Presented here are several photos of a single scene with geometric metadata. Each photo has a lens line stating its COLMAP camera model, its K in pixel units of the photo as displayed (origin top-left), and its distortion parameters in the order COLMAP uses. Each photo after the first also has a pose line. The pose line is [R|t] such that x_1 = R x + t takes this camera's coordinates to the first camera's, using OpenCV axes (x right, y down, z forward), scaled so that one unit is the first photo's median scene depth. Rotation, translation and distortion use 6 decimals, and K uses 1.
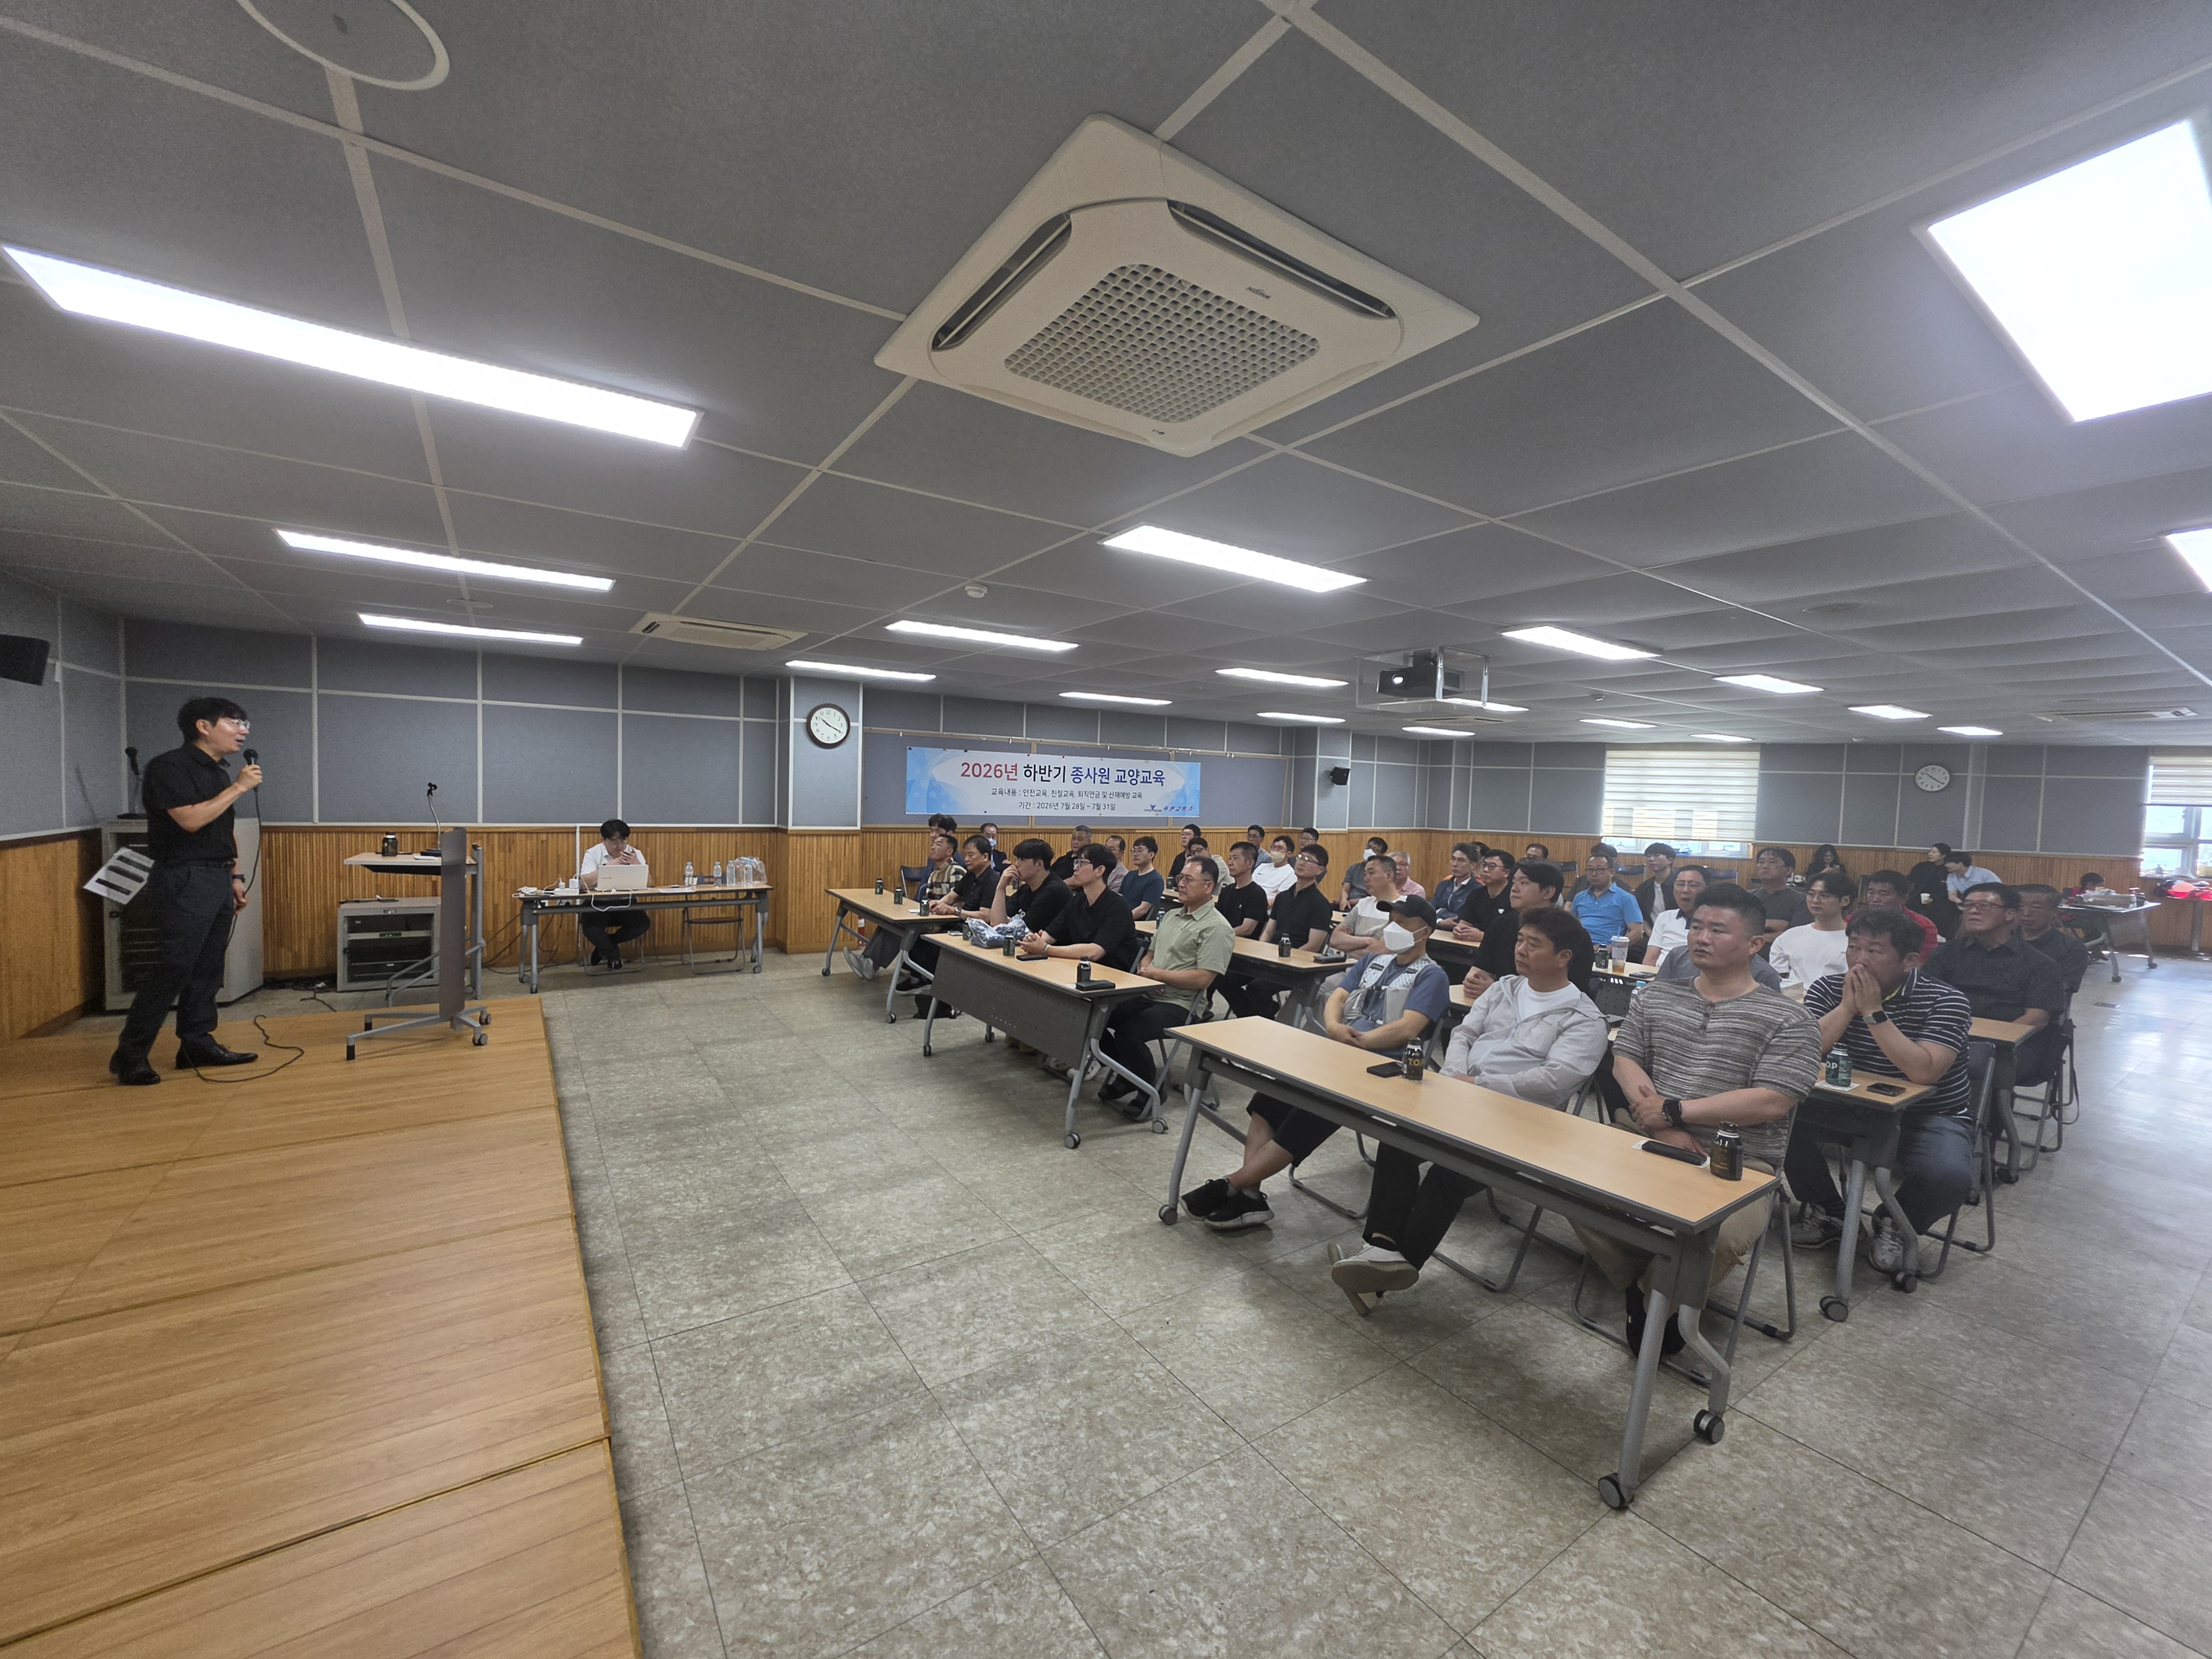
lens RADIAL K [[890.7, 0, 1114.6], [0, 890.7, 838.3], [0, 0, 1]] dist [-0.011446, -0.000368]
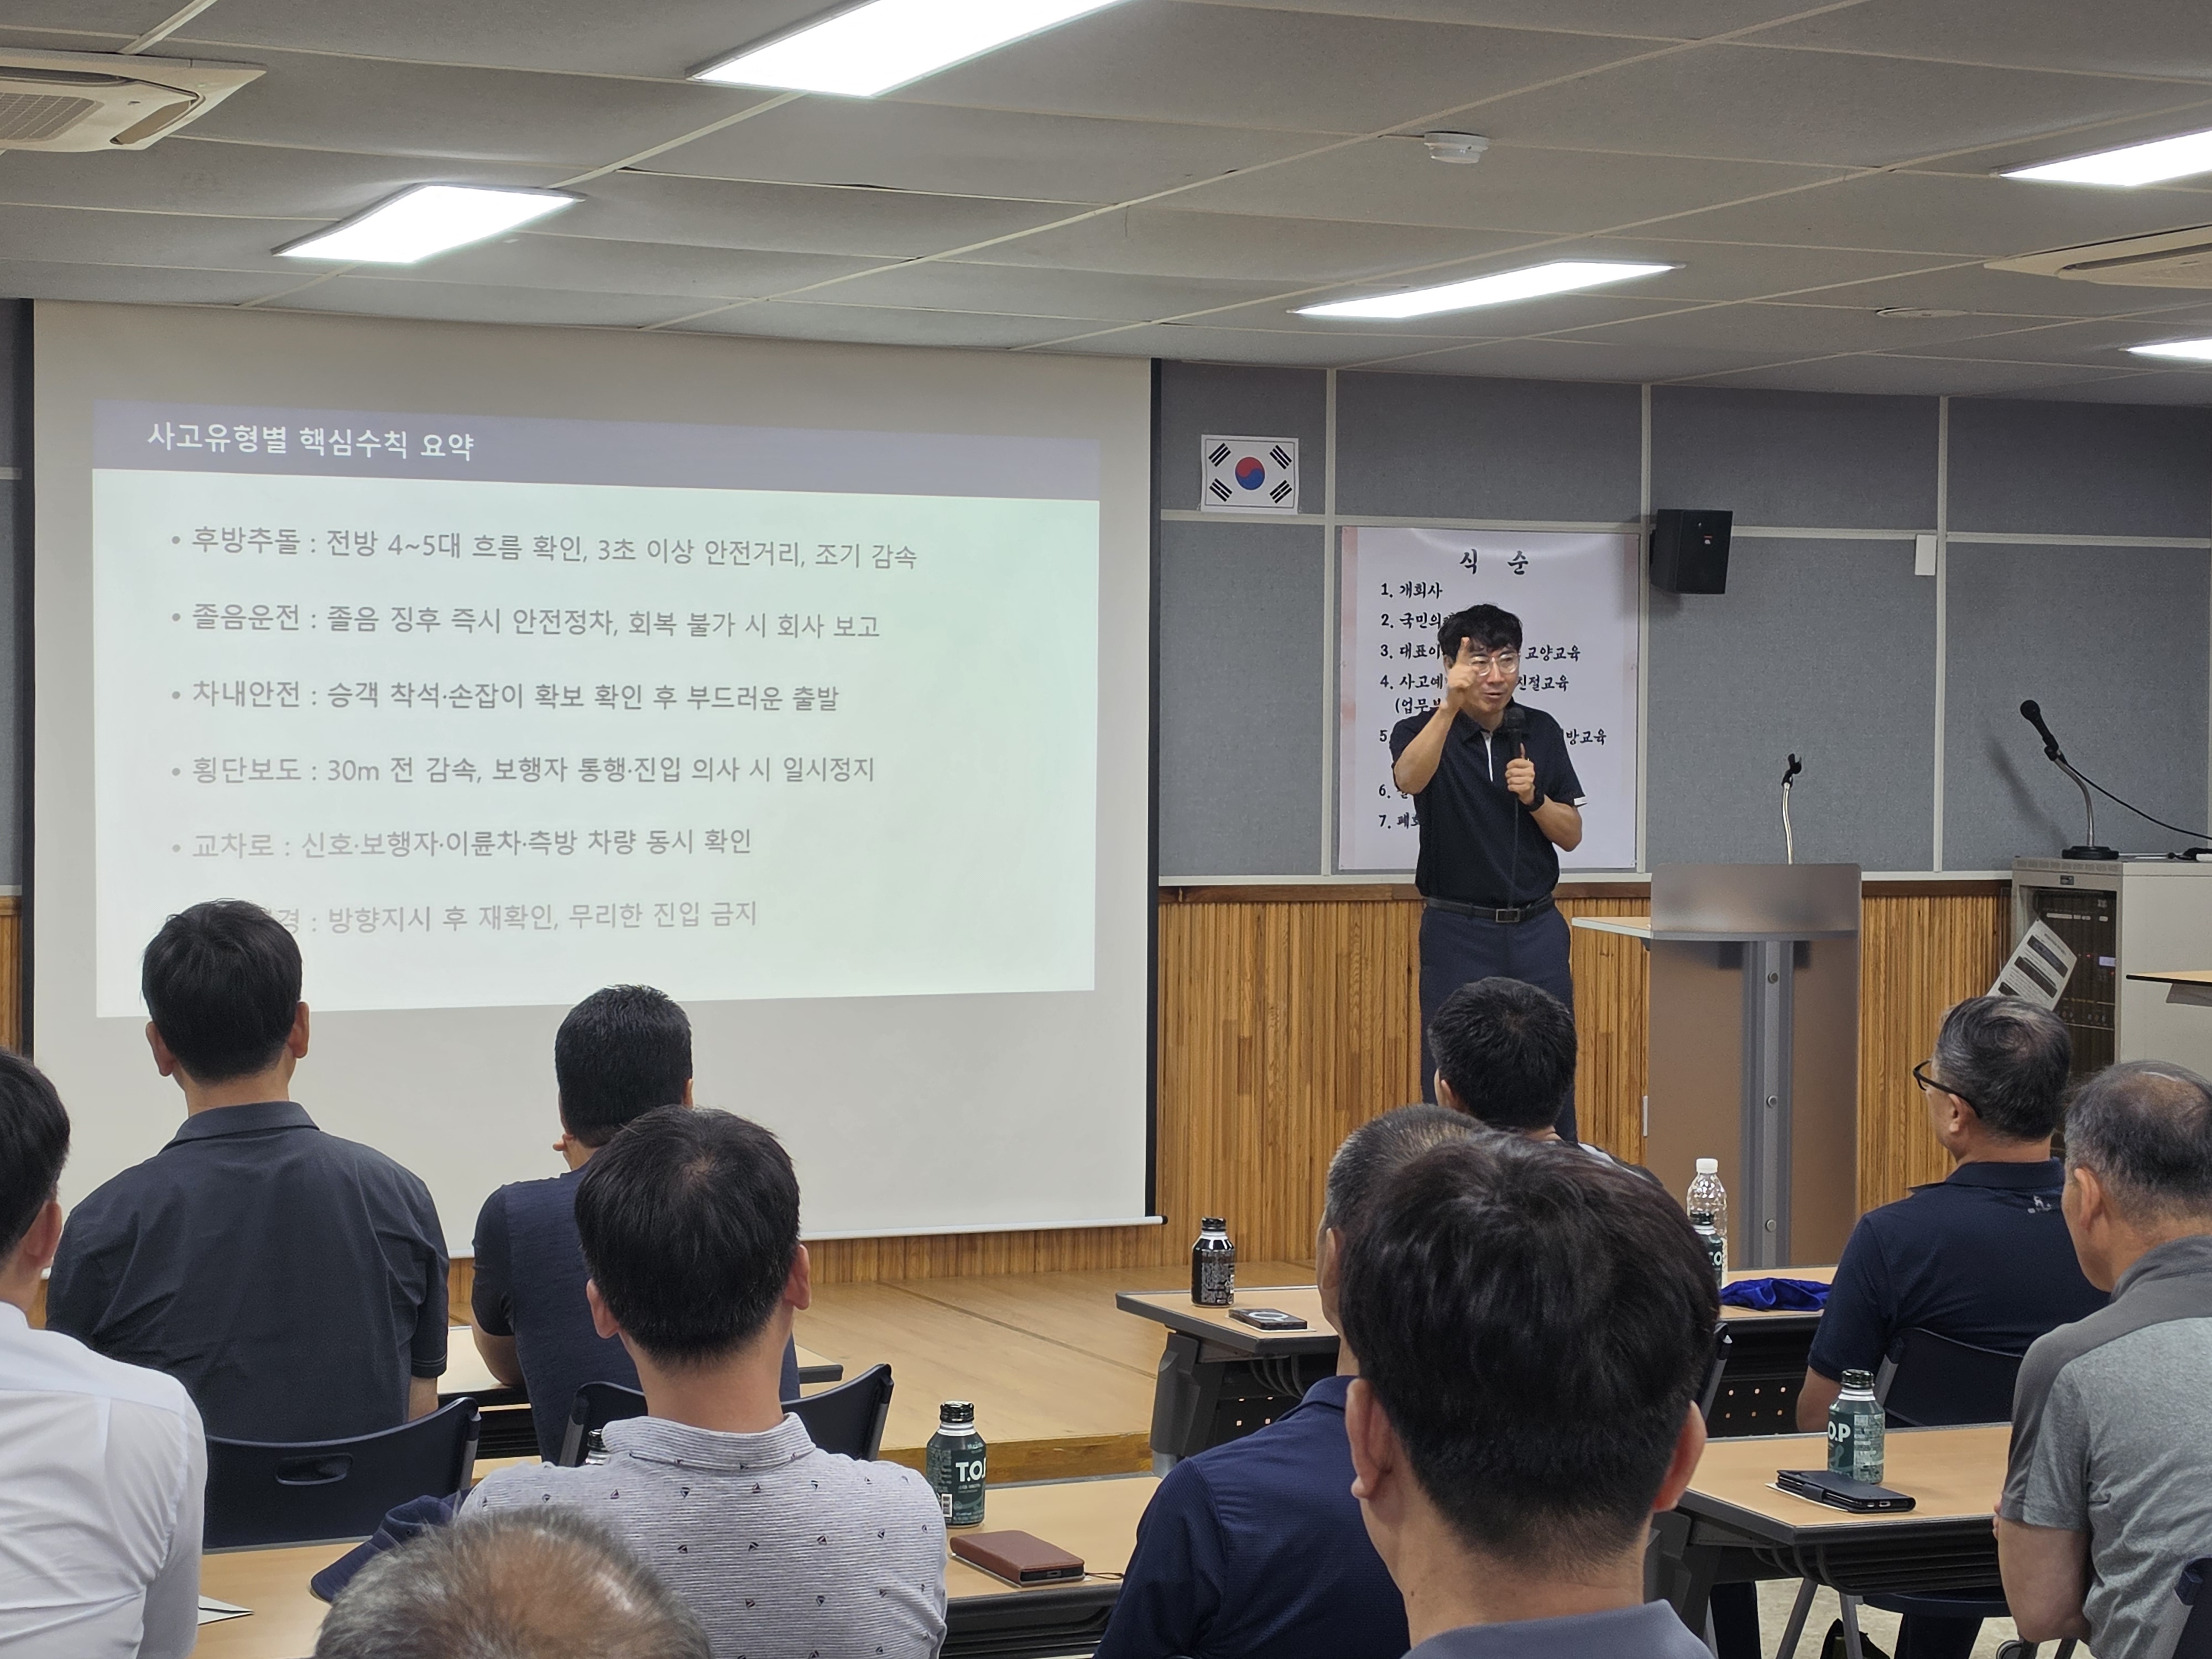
lens RADIAL K [[4075.6, 0, 1106.0], [0, 4075.6, 829.5], [0, 0, 1]] dist [0.197700, -0.053524]
pose [[-0.172542, -0.009882, -0.984953, 0.708167], [-0.061542, 0.998104, 0.000767, -0.005254], [0.983078, 0.060749, -0.172823, 0.581986]]
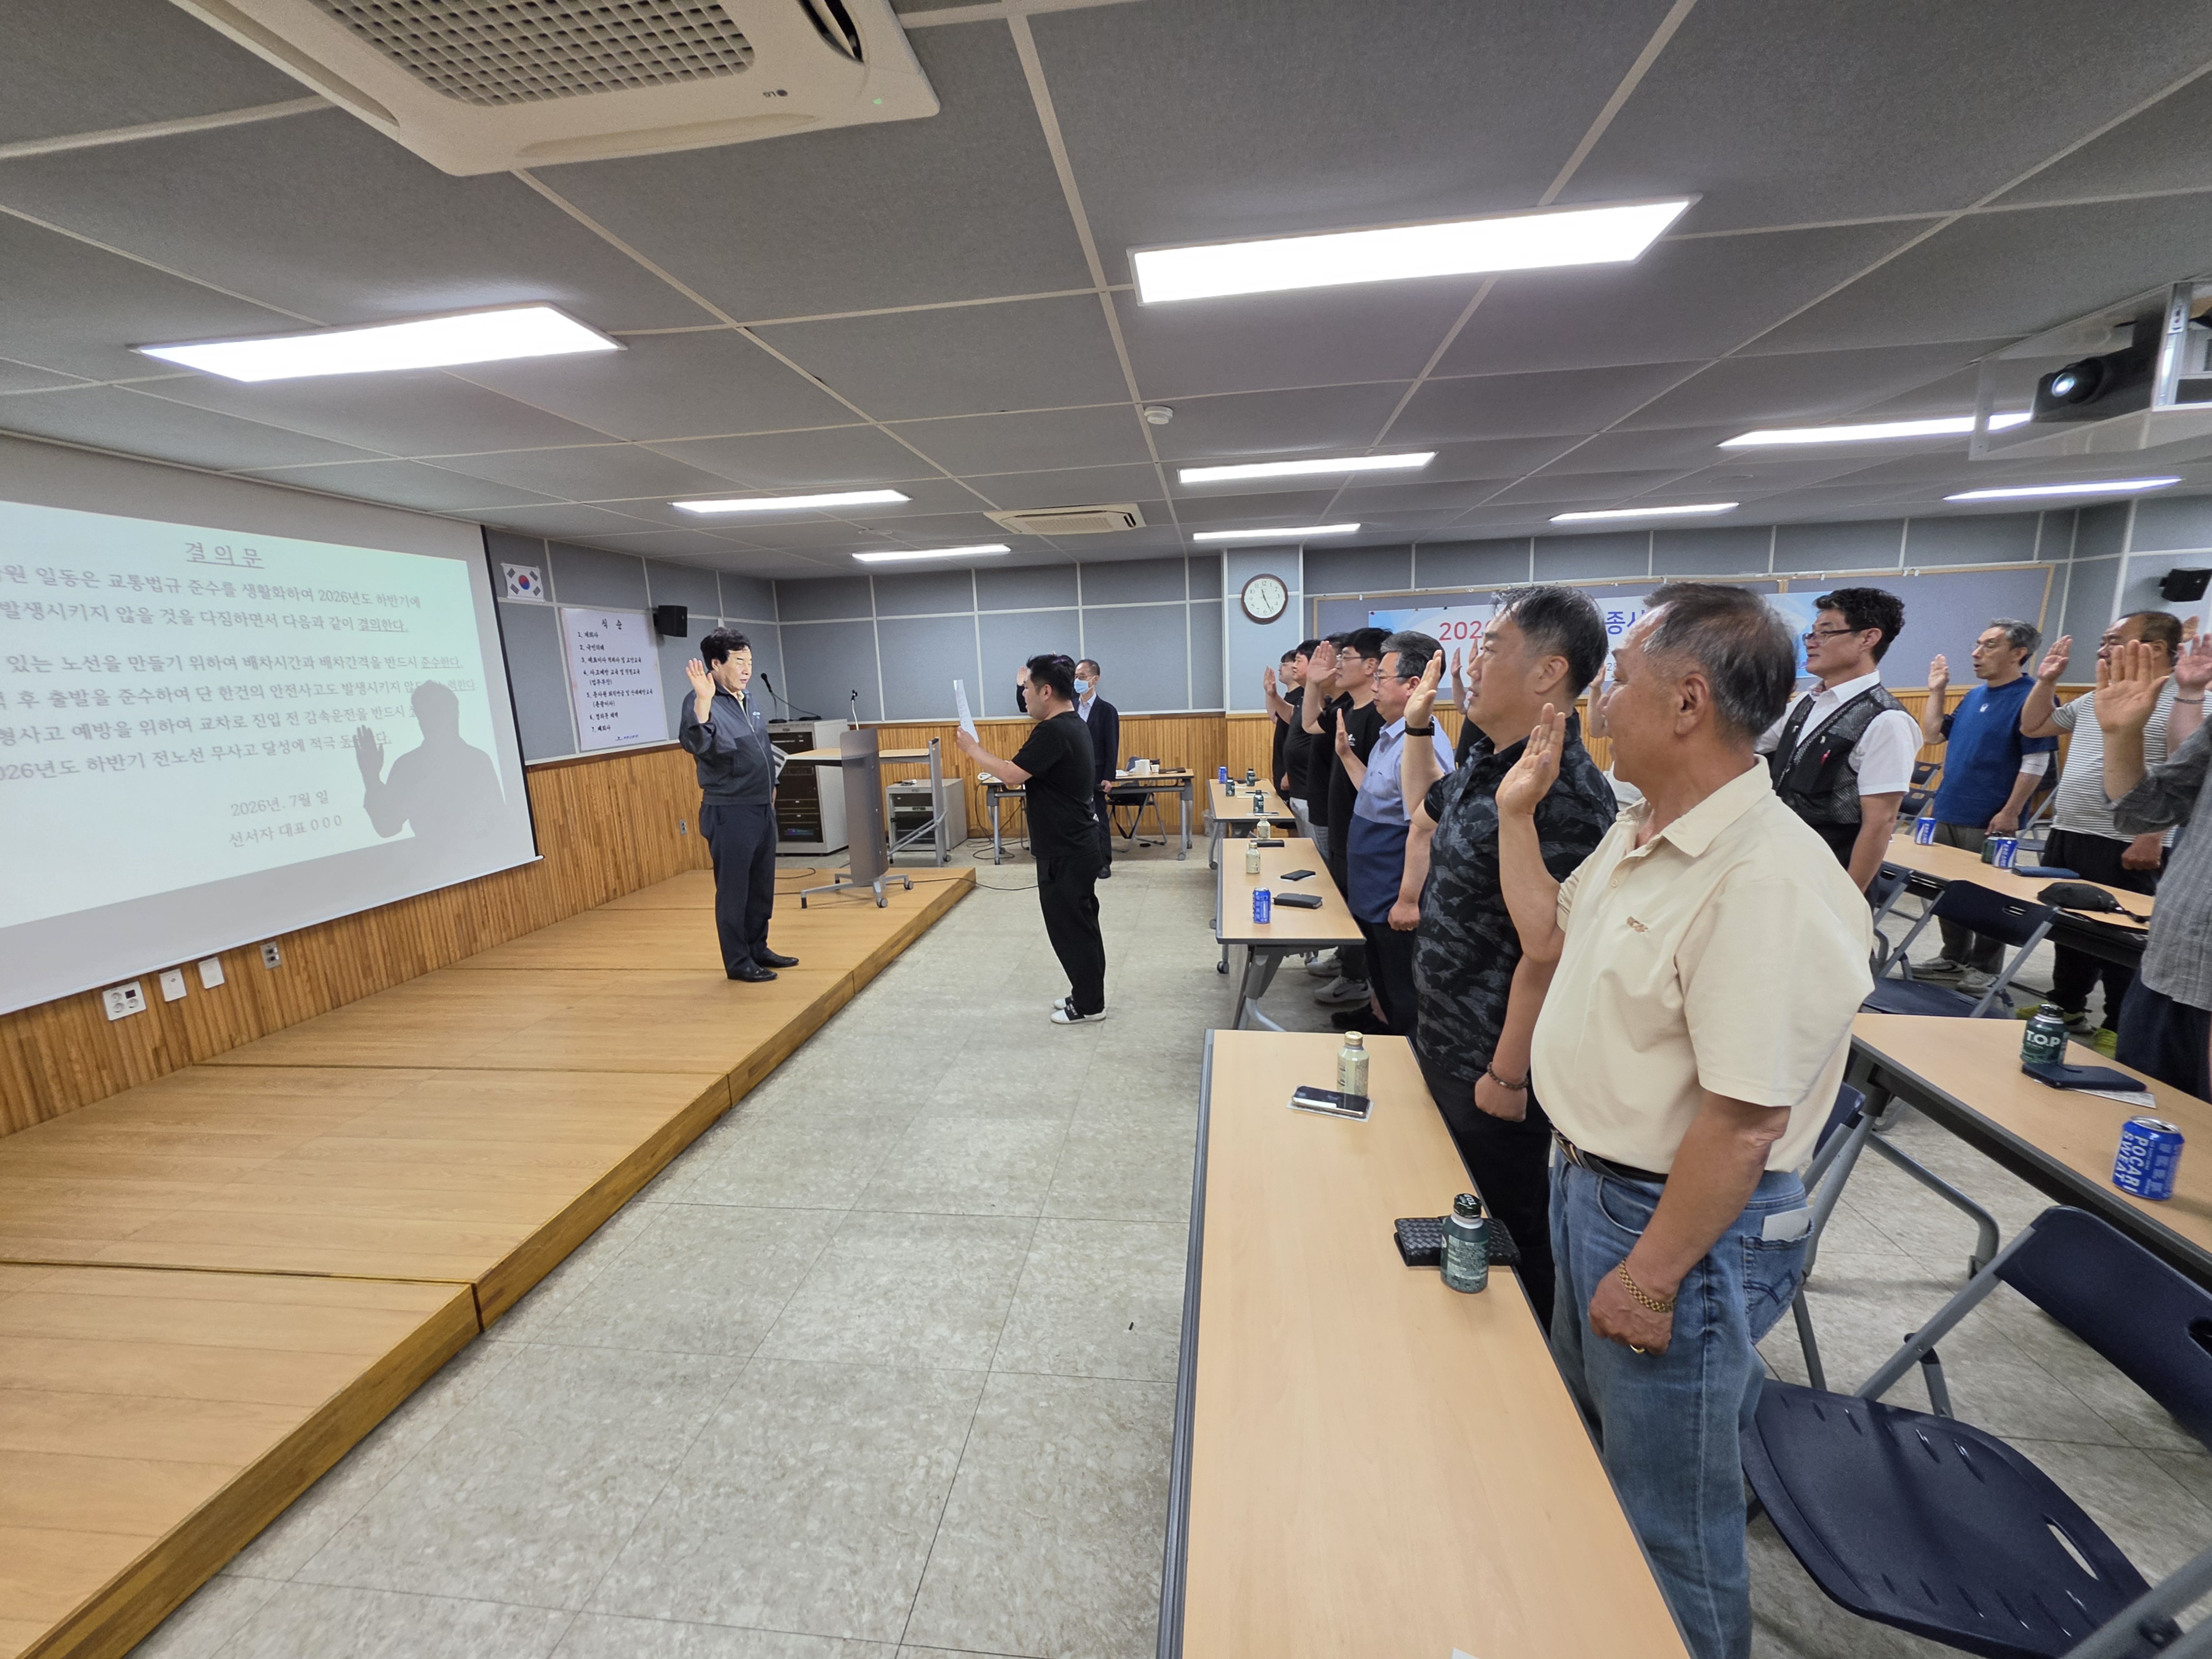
lens RADIAL K [[890.7, 0, 1114.6], [0, 890.7, 838.3], [0, 0, 1]] dist [-0.011446, -0.000368]
pose [[0.748679, 0.063274, -0.659906, 0.181618], [0.031527, 0.990910, 0.130780, -0.005776], [0.662182, -0.118717, 0.739879, 0.179220]]
